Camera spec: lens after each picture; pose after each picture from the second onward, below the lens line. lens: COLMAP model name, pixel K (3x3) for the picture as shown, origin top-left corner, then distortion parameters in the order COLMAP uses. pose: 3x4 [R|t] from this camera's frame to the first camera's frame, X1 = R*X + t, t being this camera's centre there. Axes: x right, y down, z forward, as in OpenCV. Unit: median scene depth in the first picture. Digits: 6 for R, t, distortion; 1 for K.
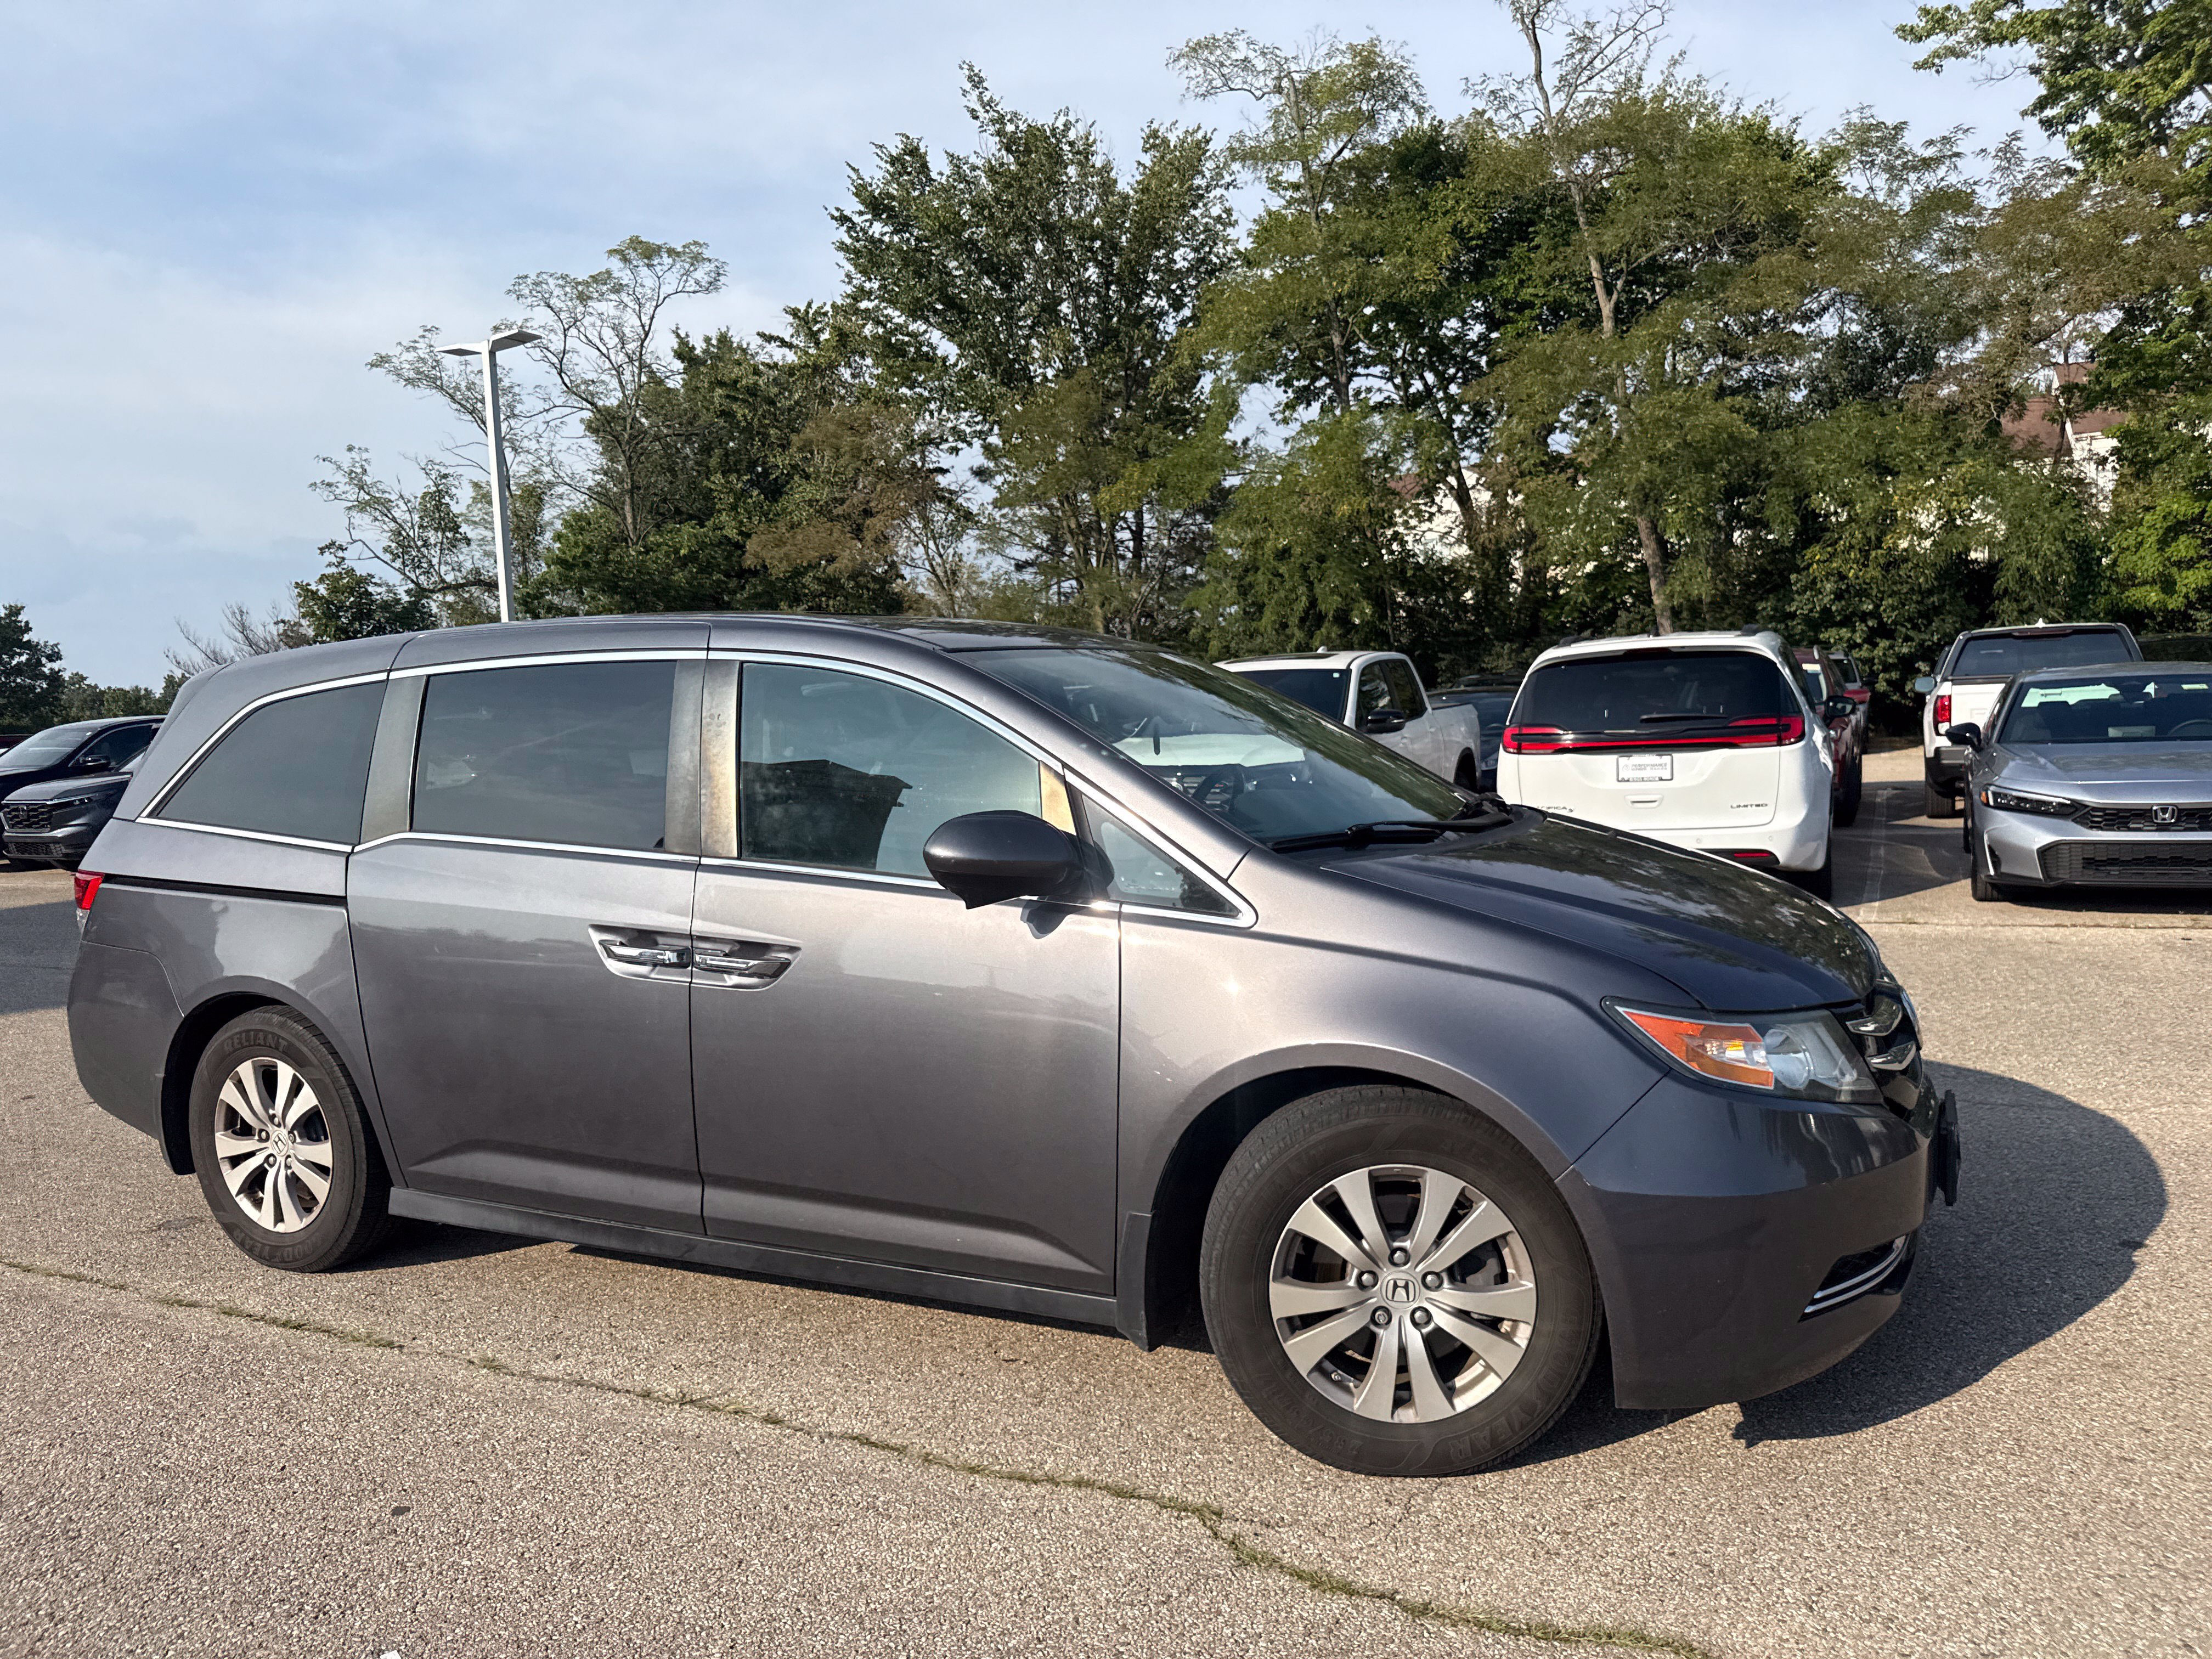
lens RADIAL K [[1571.2, 0, 1101.6], [0, 1571.2, 836.0], [0, 0, 1]] dist [0.021724, -0.031937]
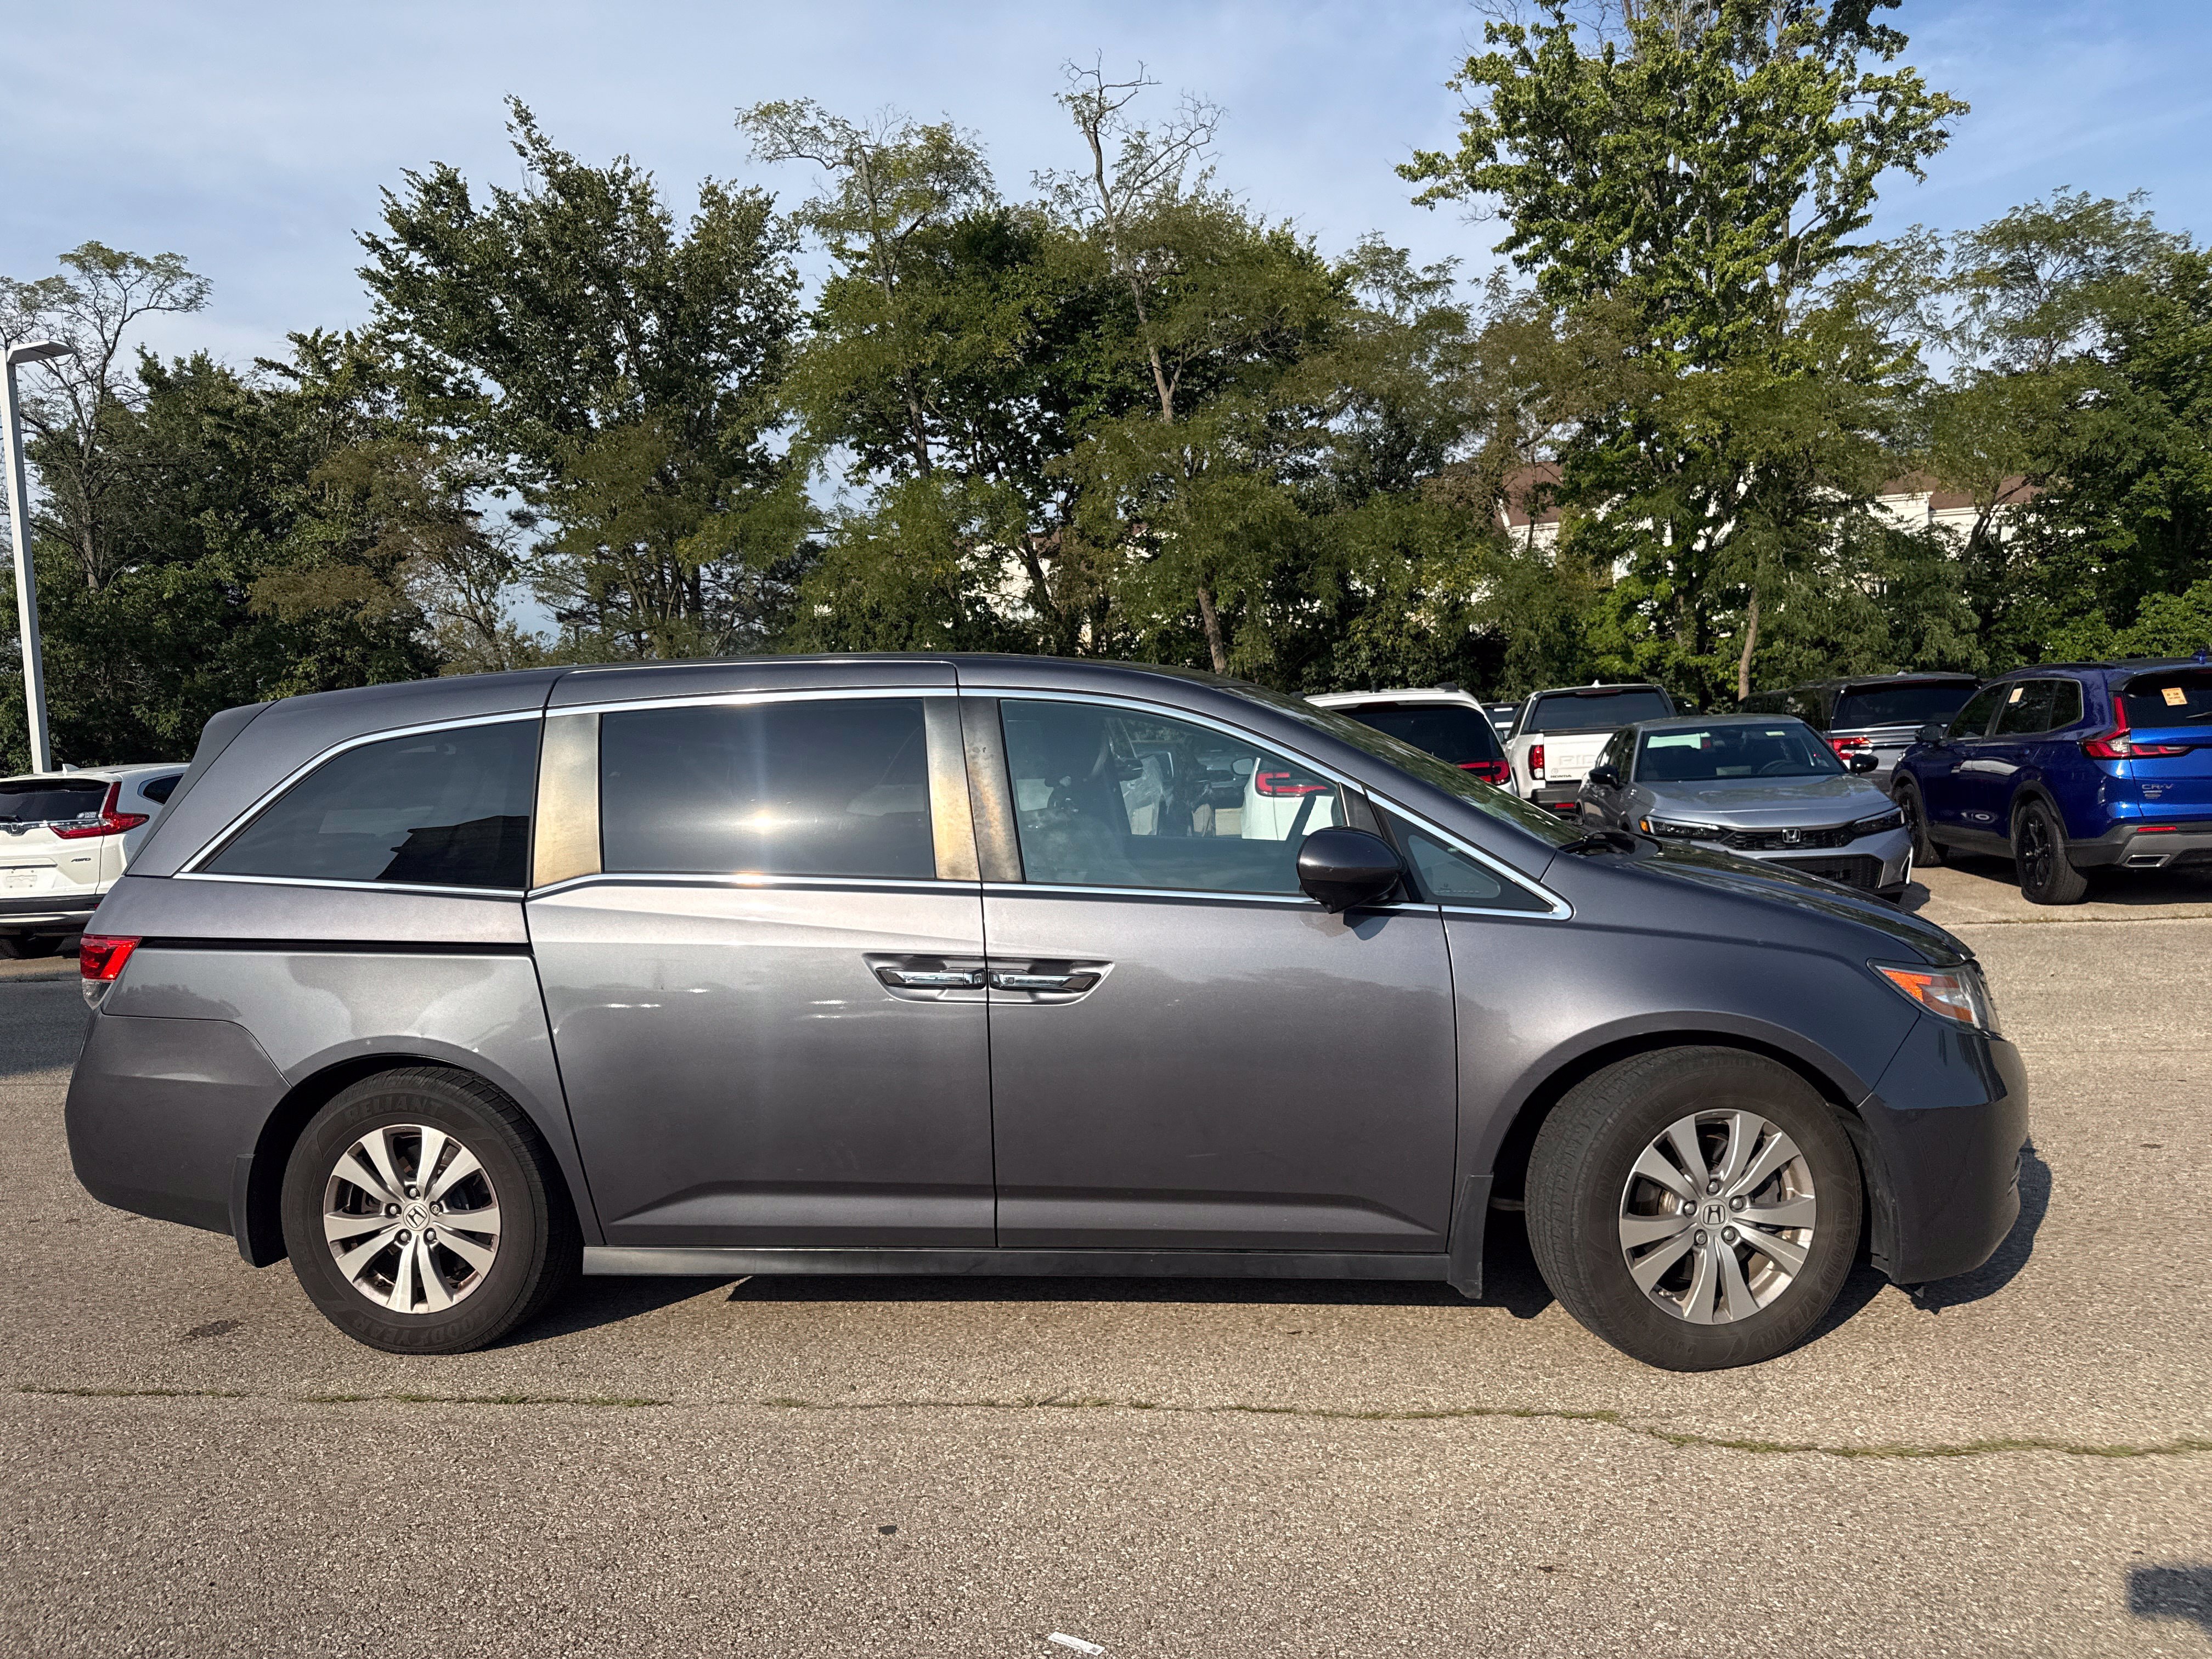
lens RADIAL K [[1573.1, 0, 1101.2], [0, 1573.1, 828.8], [0, 0, 1]] dist [0.010938, -0.017488]
pose [[0.951810, -0.020787, 0.305982, -0.057923], [0.033665, 0.998753, -0.036871, 0.002075], [-0.304834, 0.045395, 0.951323, -0.001937]]
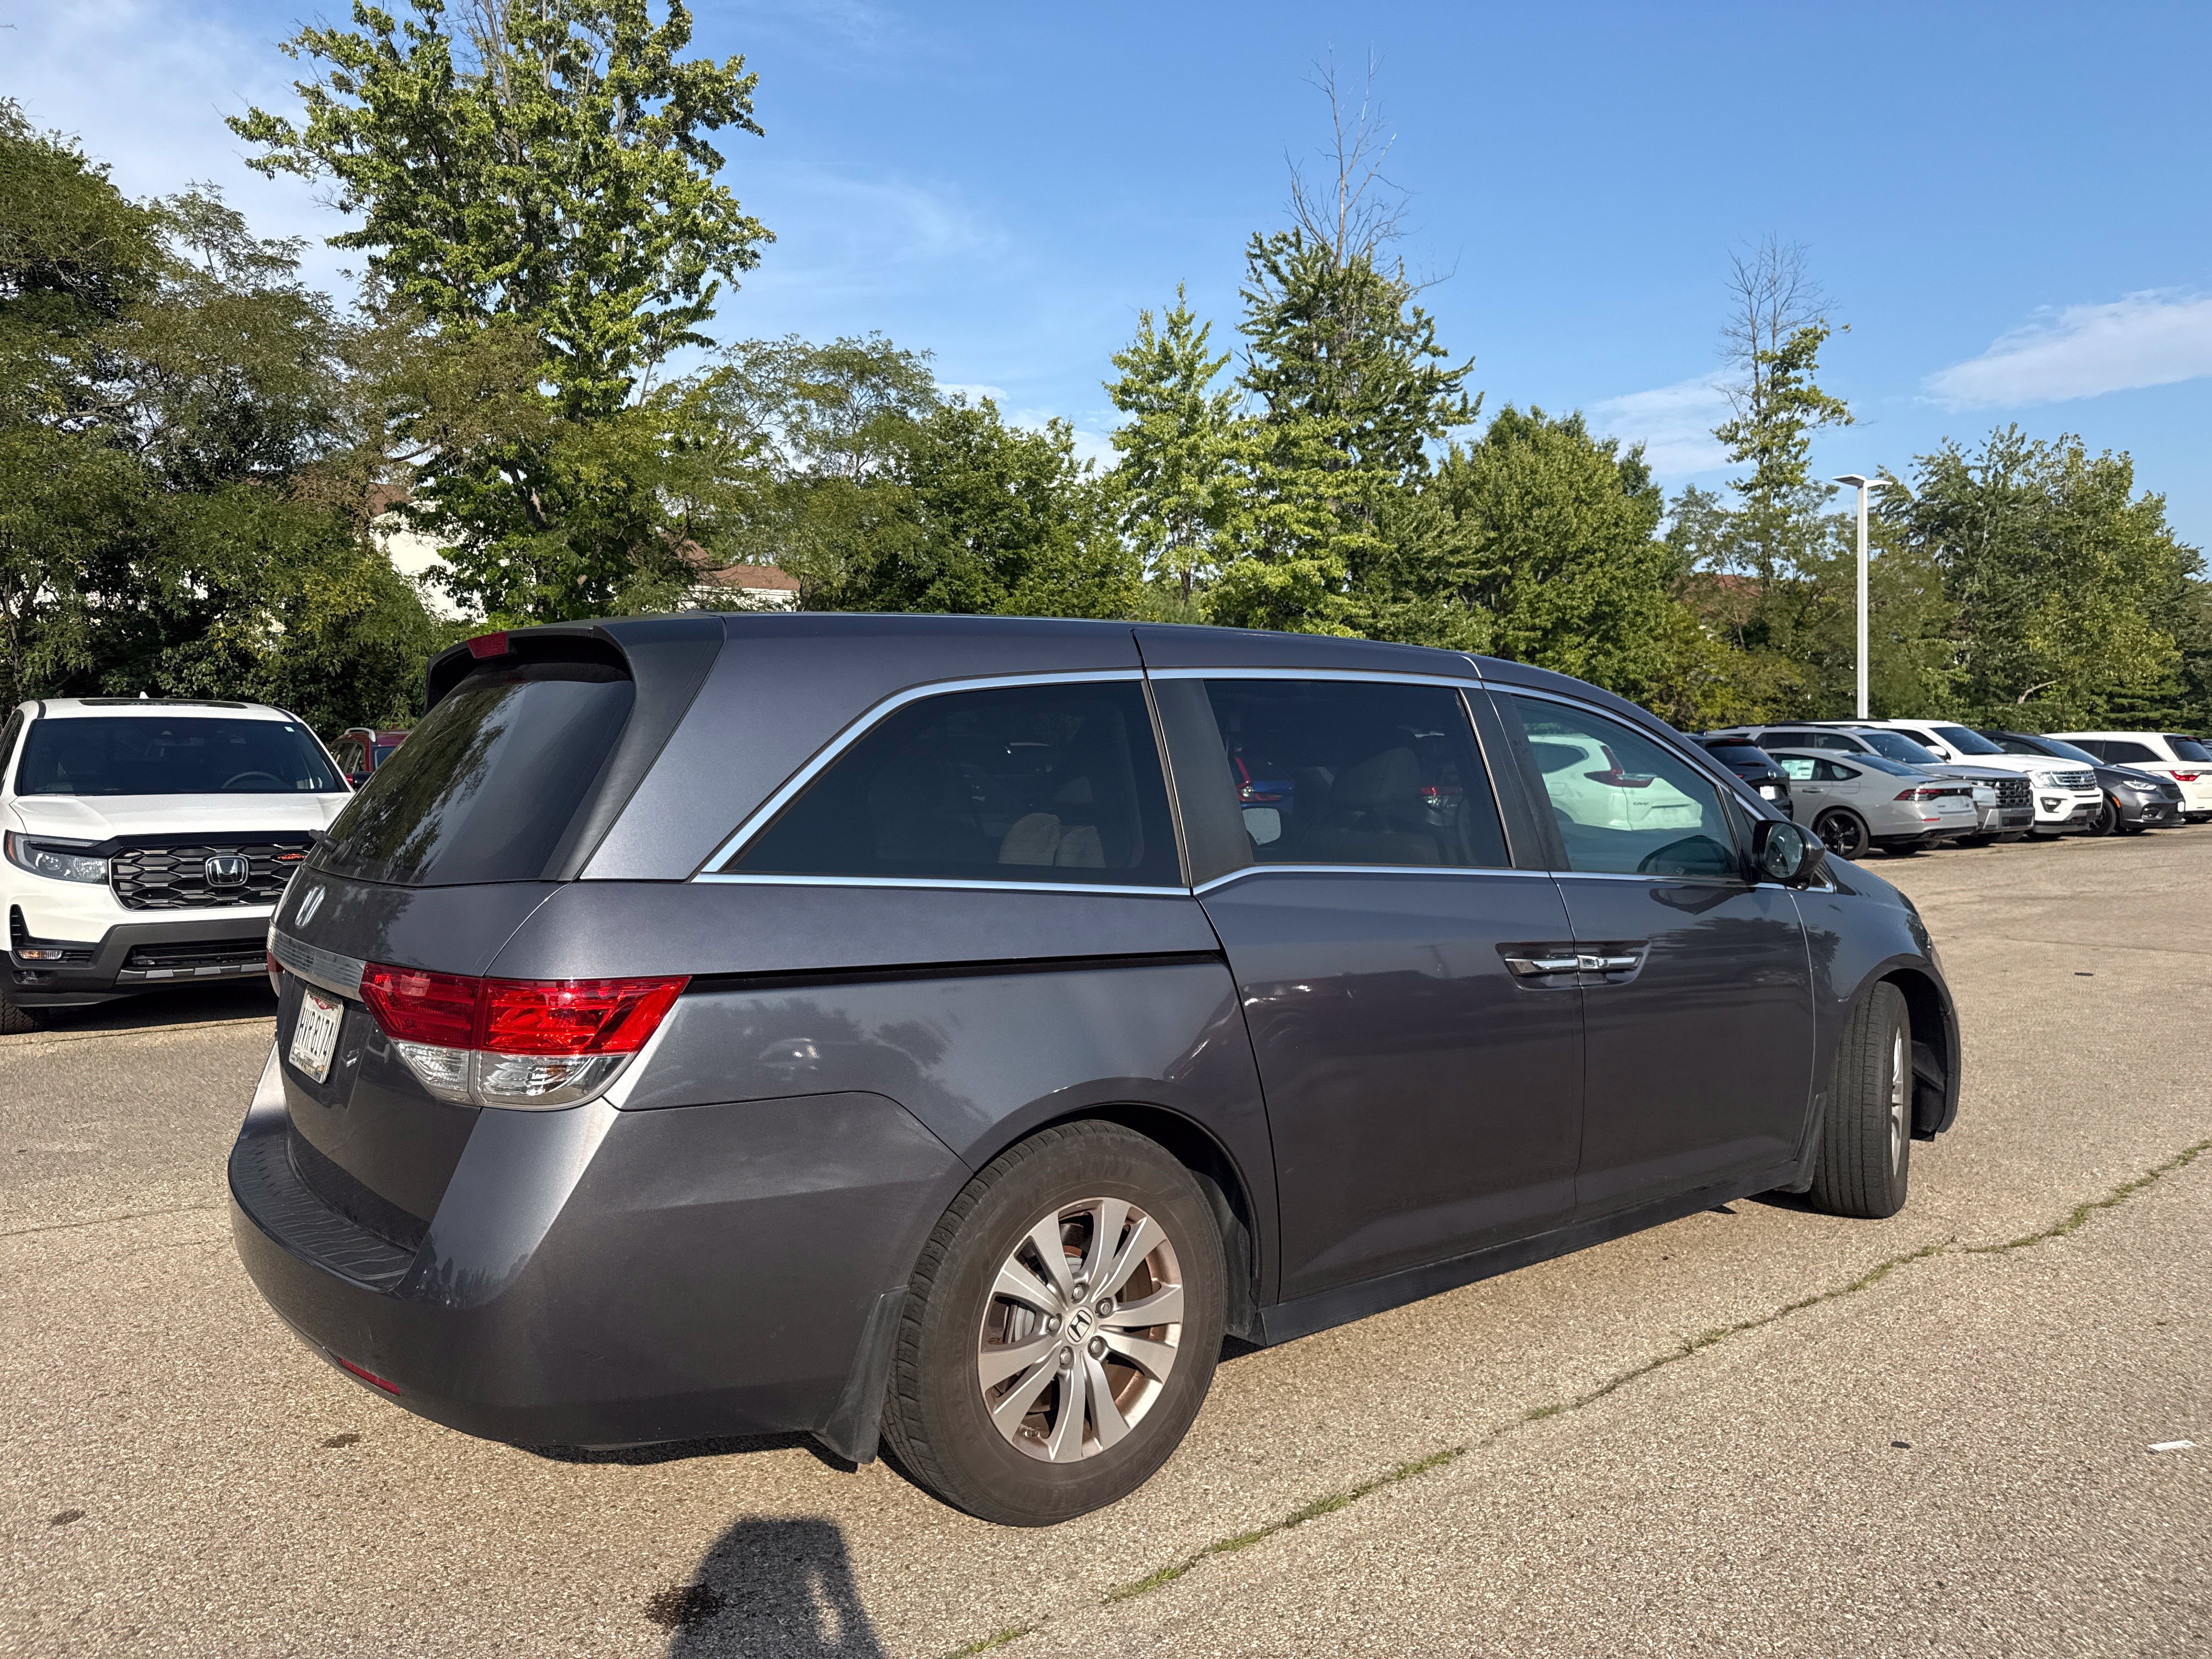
lens RADIAL K [[1584.1, 0, 1114.6], [0, 1584.1, 797.2], [0, 0, 1]] dist [0.040121, -0.053801]
pose [[0.423488, 0.018520, 0.905713, -0.160297], [0.059915, 0.997029, -0.048402, -0.000351], [-0.903918, 0.074763, 0.421120, 0.093598]]
